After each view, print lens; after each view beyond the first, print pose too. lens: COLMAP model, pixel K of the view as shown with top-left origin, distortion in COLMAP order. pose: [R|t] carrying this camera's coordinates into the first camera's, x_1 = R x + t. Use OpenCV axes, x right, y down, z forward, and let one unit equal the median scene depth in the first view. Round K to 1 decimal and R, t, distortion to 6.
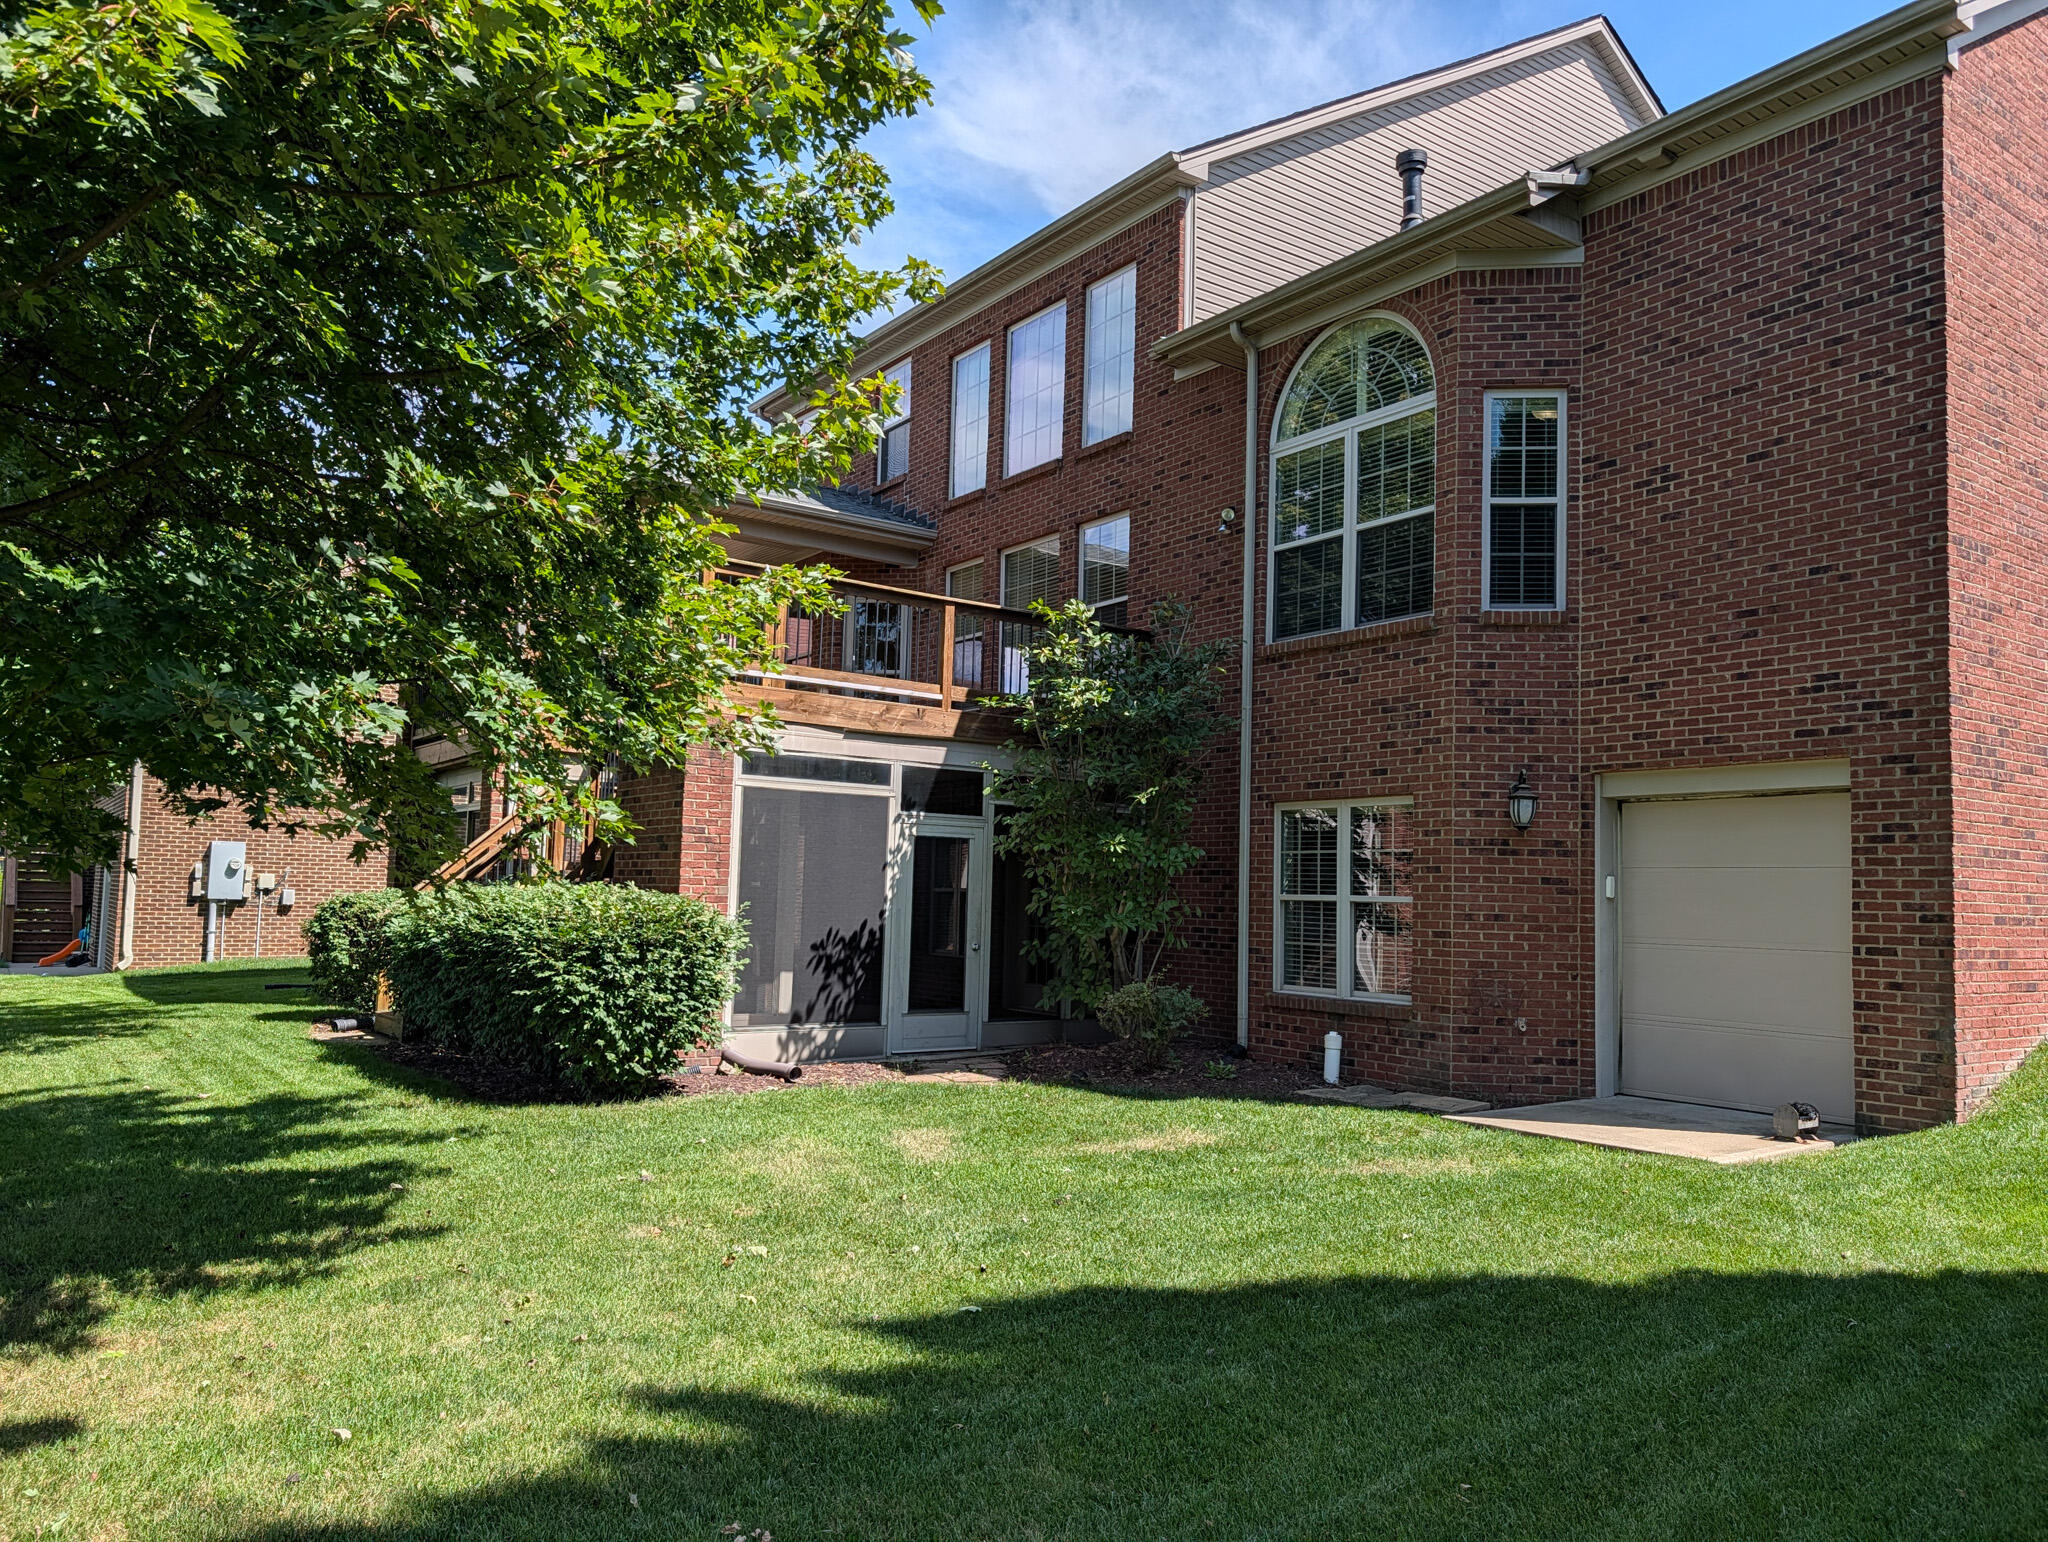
lens RADIAL K [[1485.2, 0, 1012.5], [0, 1485.2, 793.3], [0, 0, 1]] dist [0.018866, -0.017946]
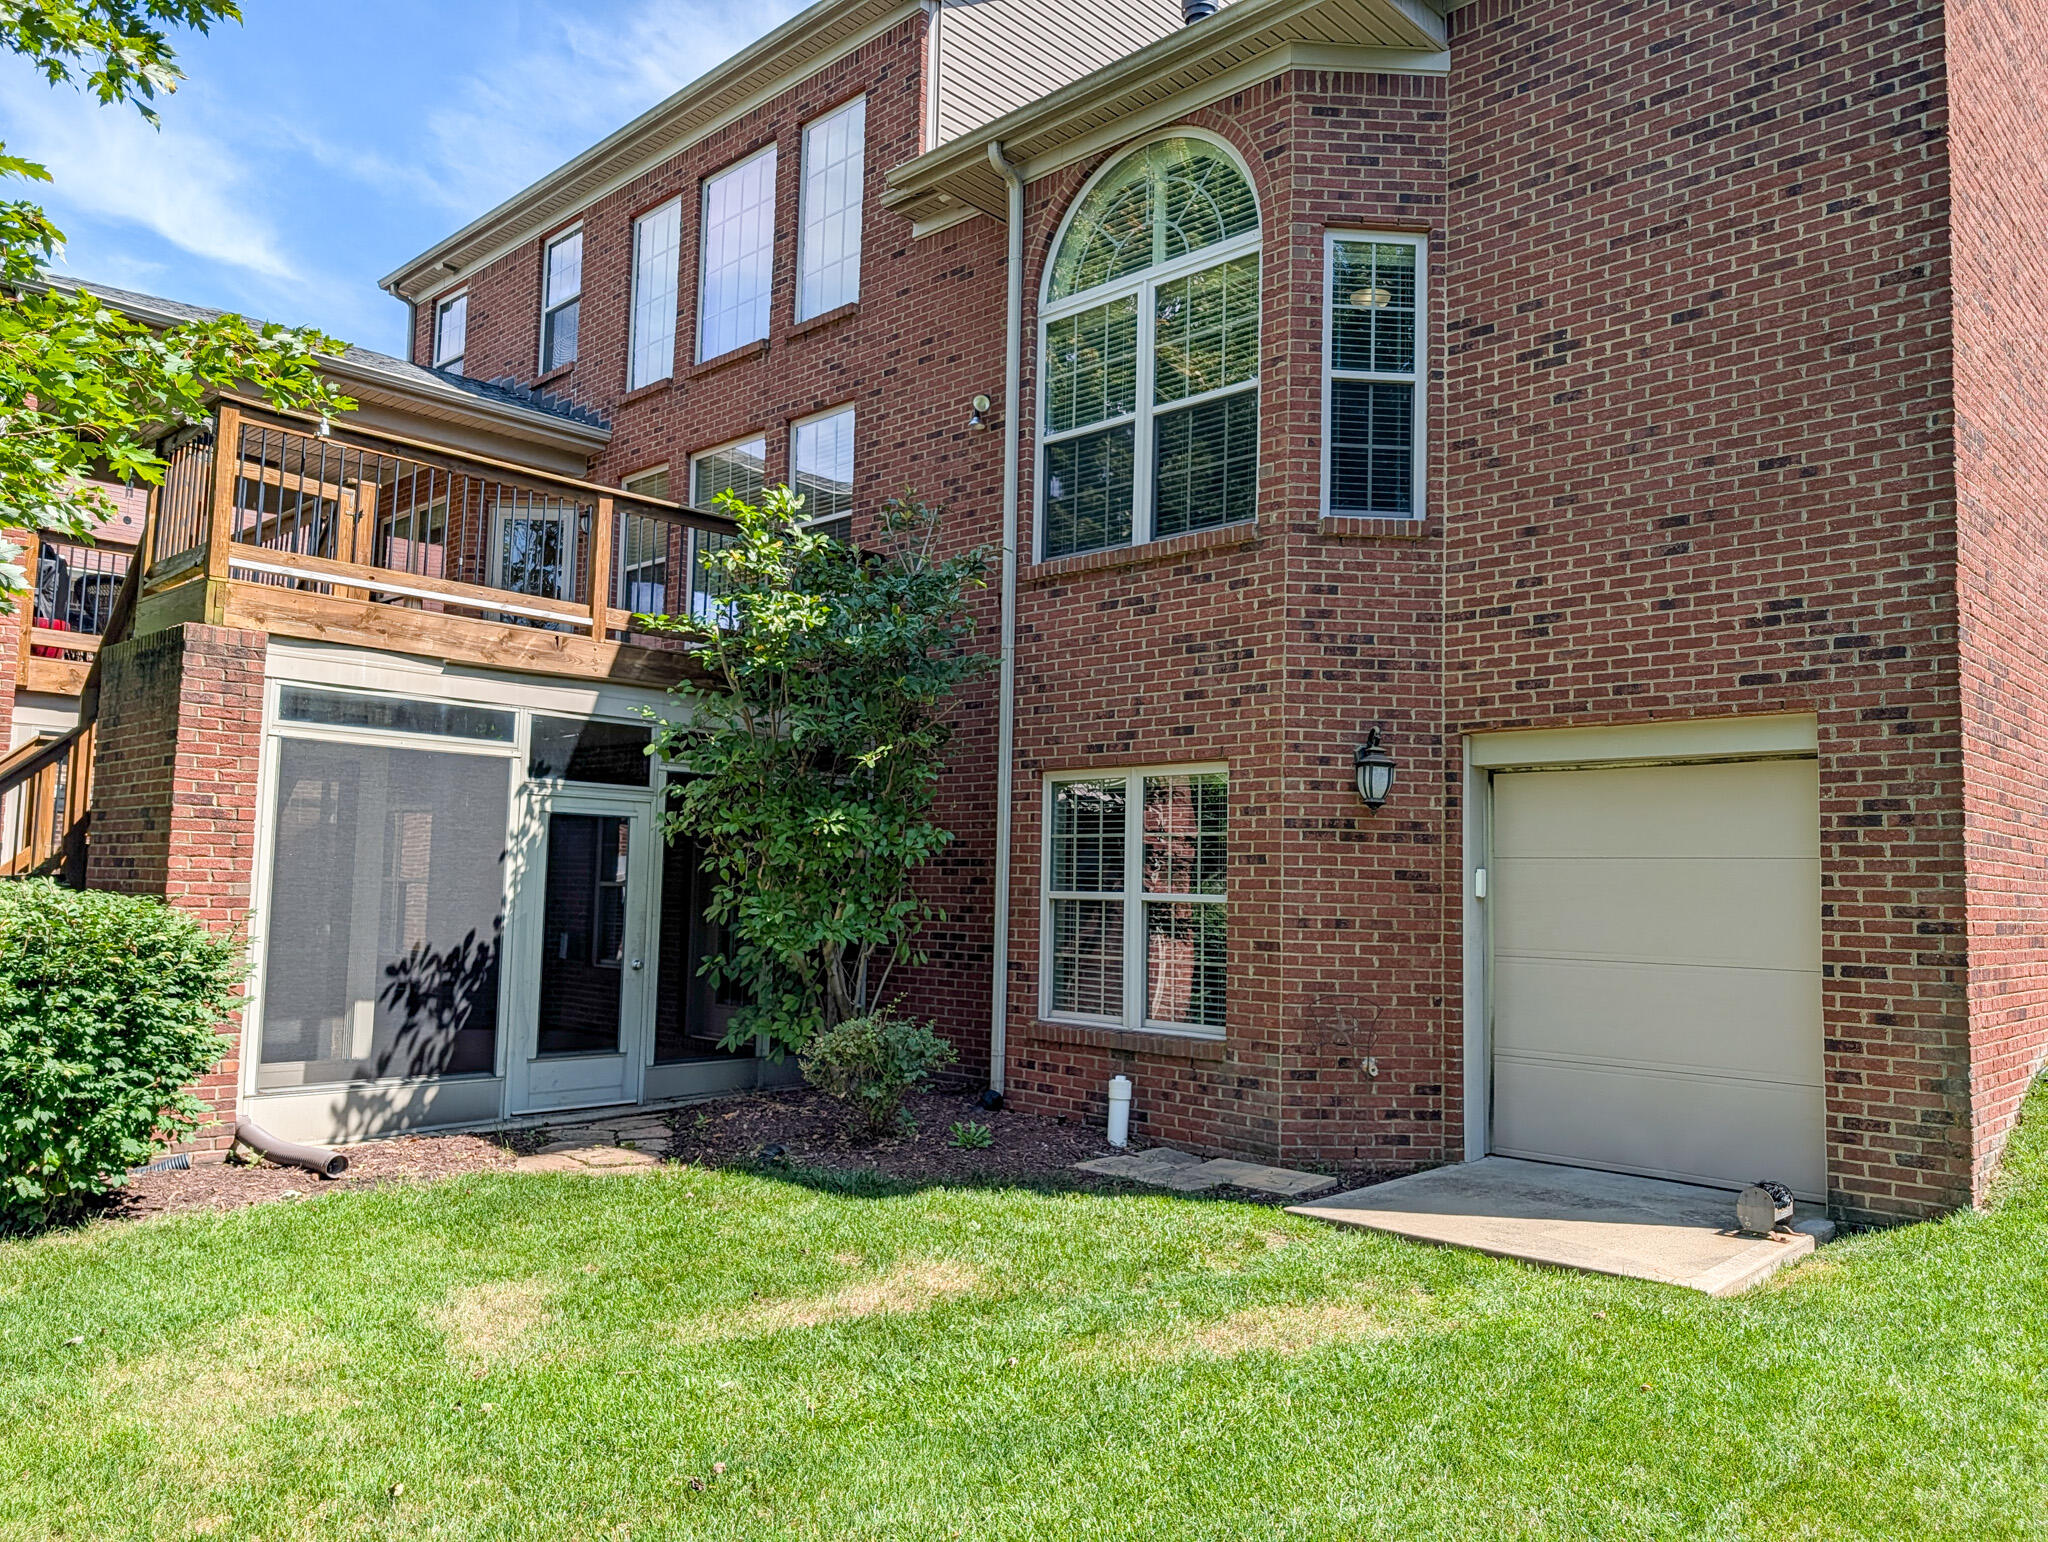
lens RADIAL K [[1464.5, 0, 1059.6], [0, 1464.5, 800.2], [0, 0, 1]] dist [0.068445, -0.090566]
pose [[0.976563, 0.009768, 0.215009, 0.026717], [-0.012547, 0.999854, 0.011562, 0.013870], [-0.214864, -0.013989, 0.976544, 0.298829]]
